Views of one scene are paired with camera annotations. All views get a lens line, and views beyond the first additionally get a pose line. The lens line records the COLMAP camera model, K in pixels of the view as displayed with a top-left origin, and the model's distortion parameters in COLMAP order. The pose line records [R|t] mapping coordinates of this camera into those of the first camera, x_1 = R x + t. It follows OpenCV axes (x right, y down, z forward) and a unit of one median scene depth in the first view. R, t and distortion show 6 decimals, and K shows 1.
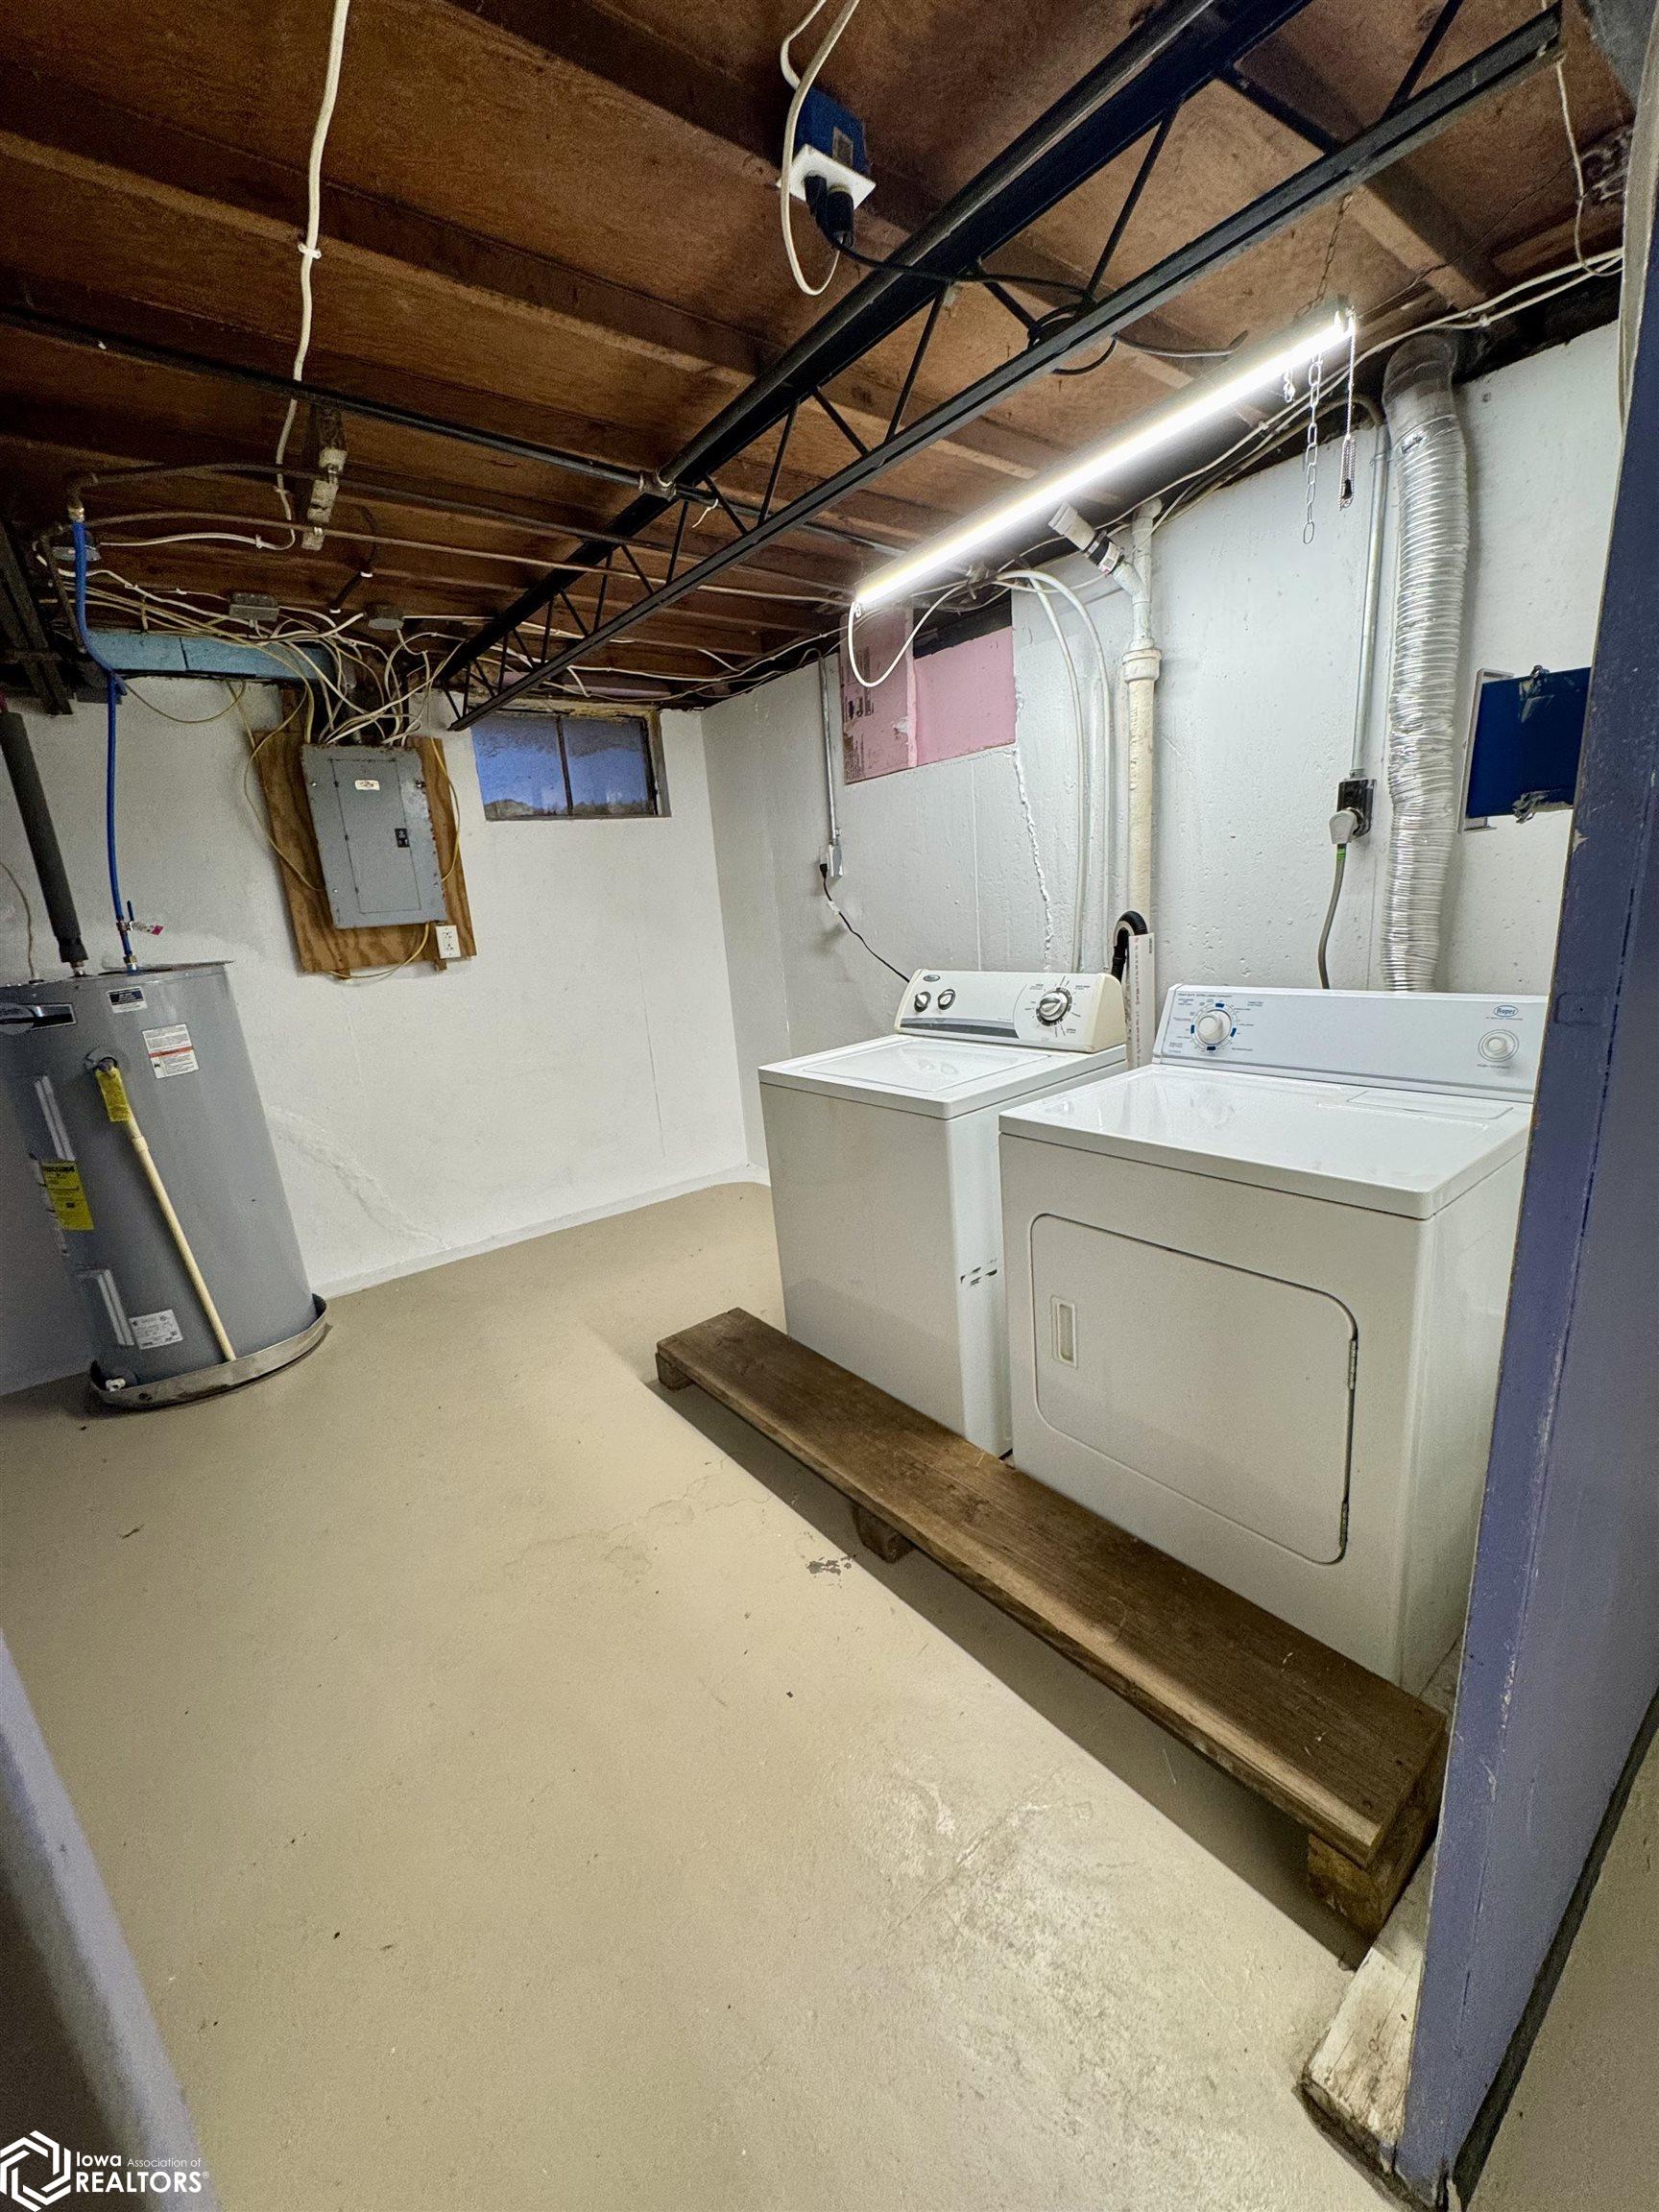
lens RADIAL K [[876.2, 0, 825.6], [0, 876.2, 1111.4], [0, 0, 1]] dist [-0.001740, 0.000187]
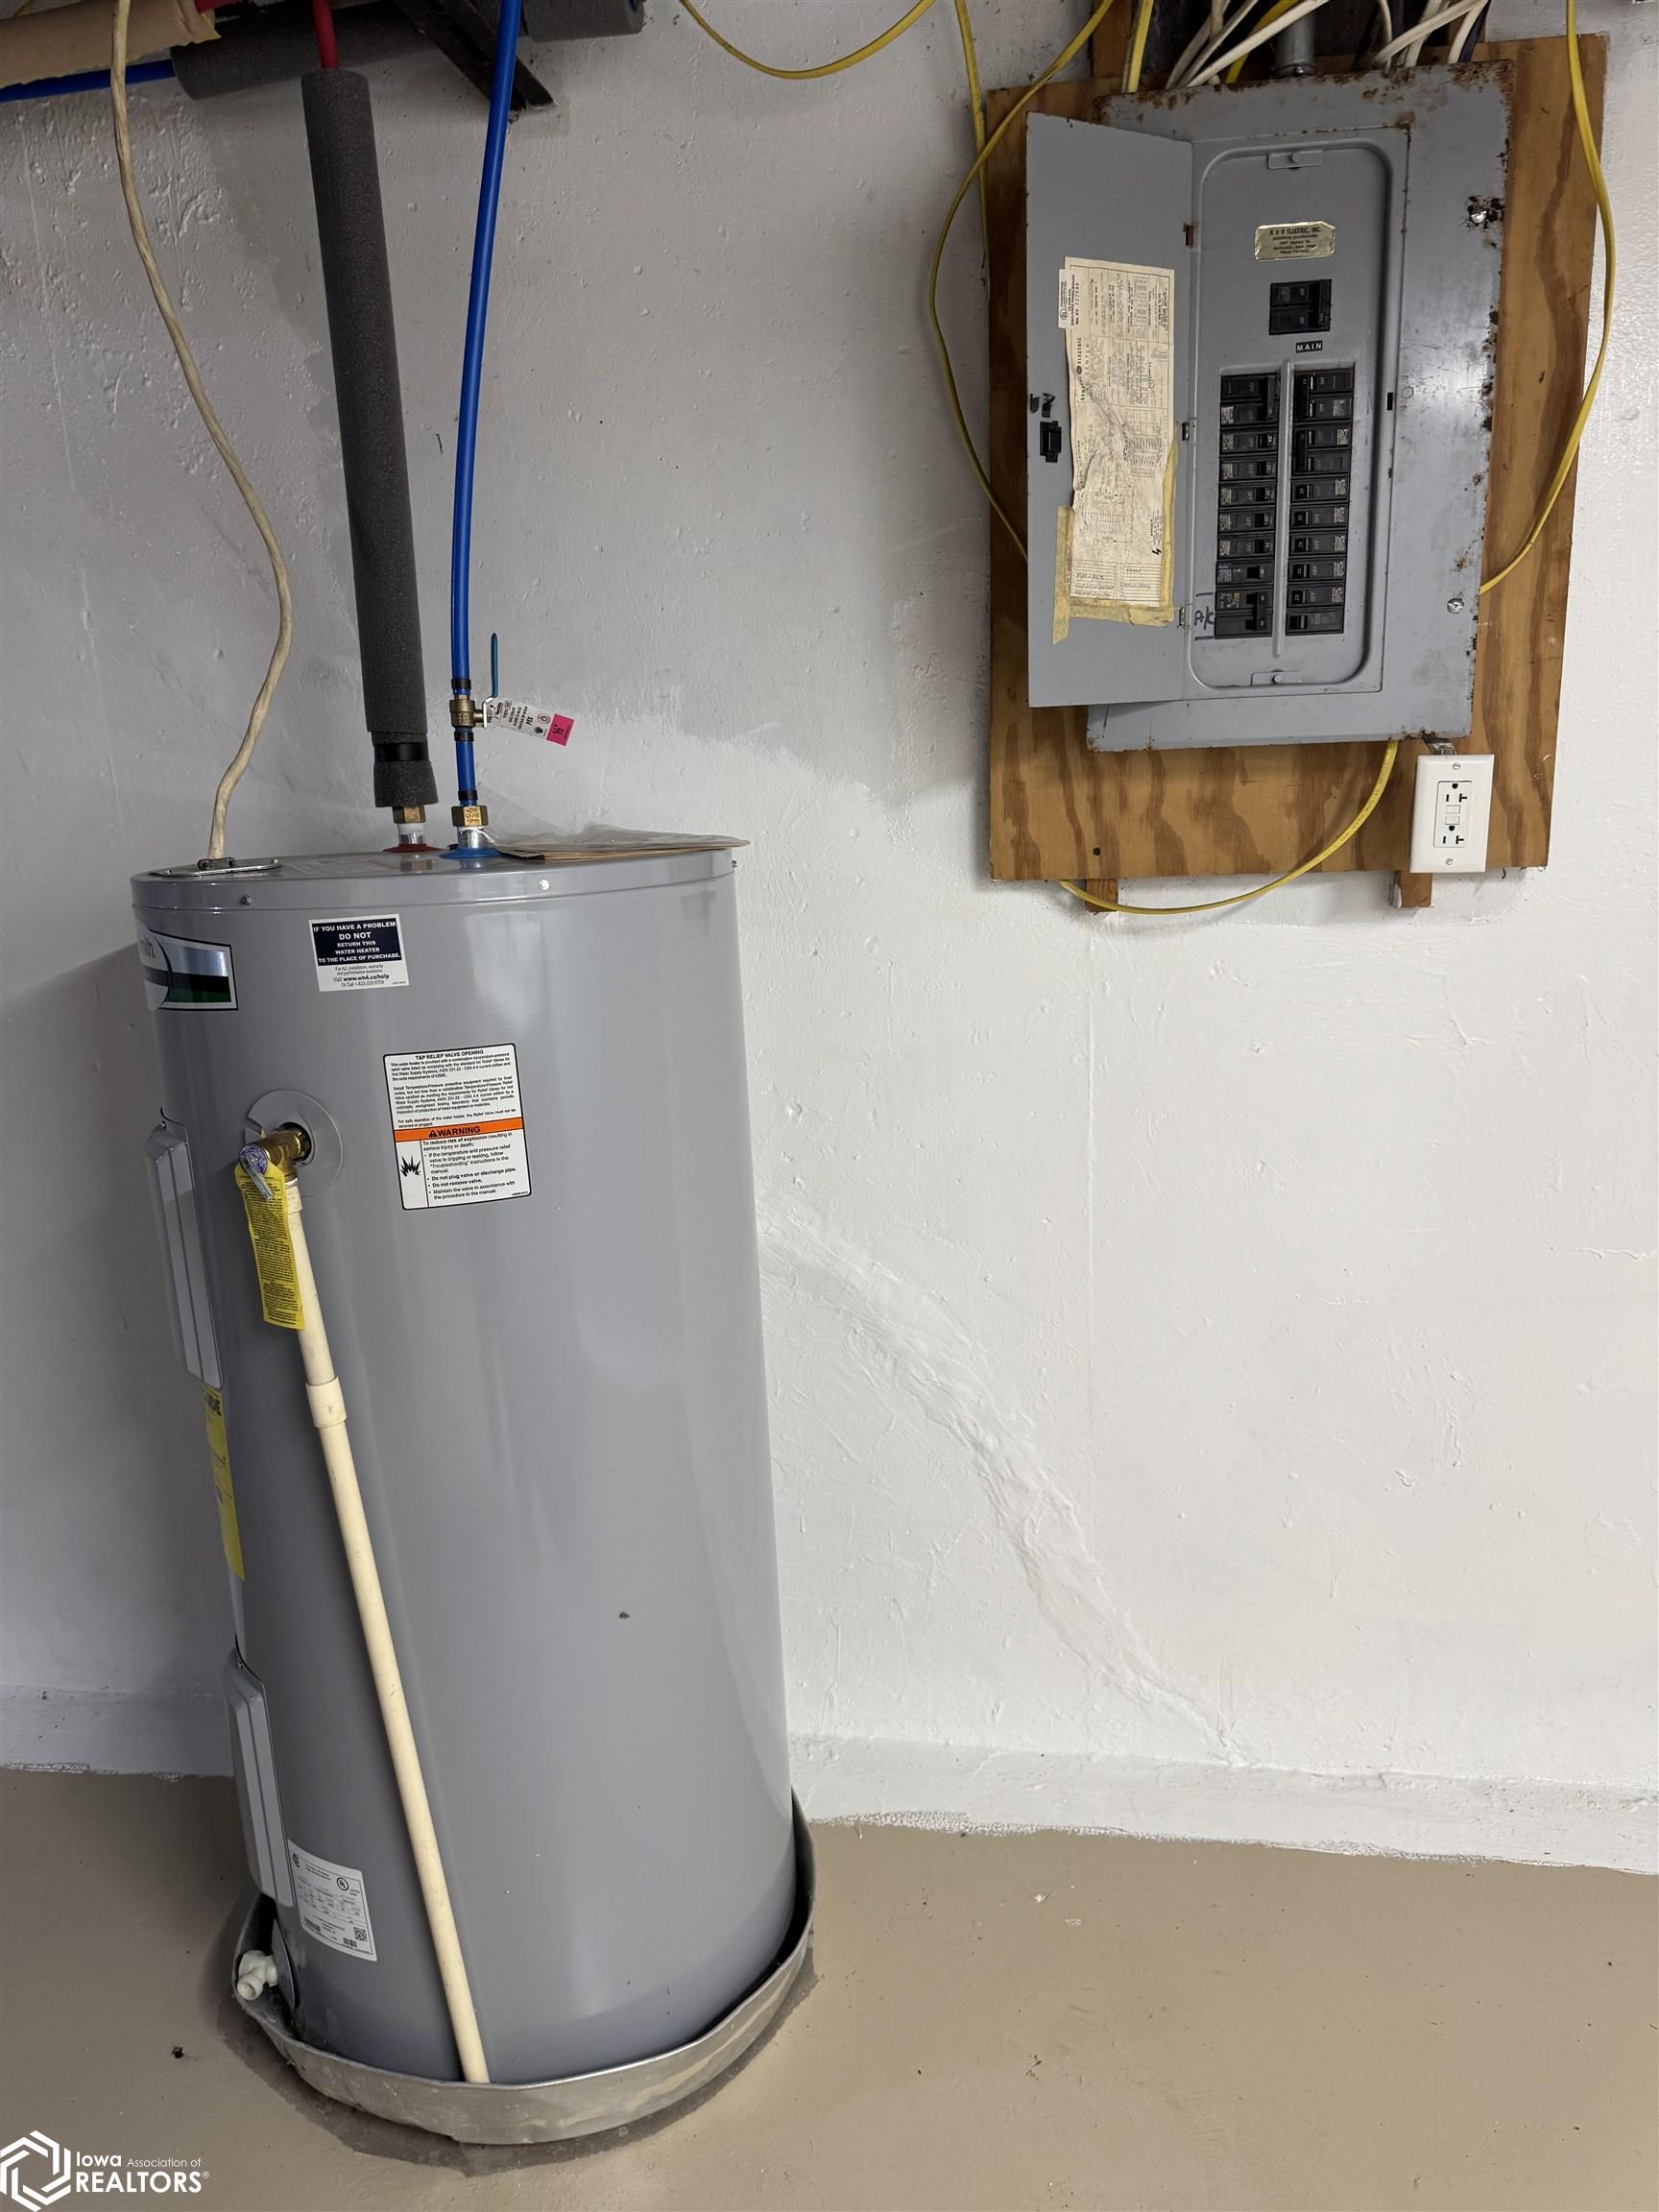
lens RADIAL K [[1572.3, 0, 826.3], [0, 1572.3, 1112.5], [0, 0, 1]] dist [0.042652, -0.047837]
pose [[0.697938, 0.209599, -0.684799, -0.216110], [-0.192940, 0.975889, 0.102052, -0.119217], [0.689678, 0.060899, 0.721551, 0.530708]]
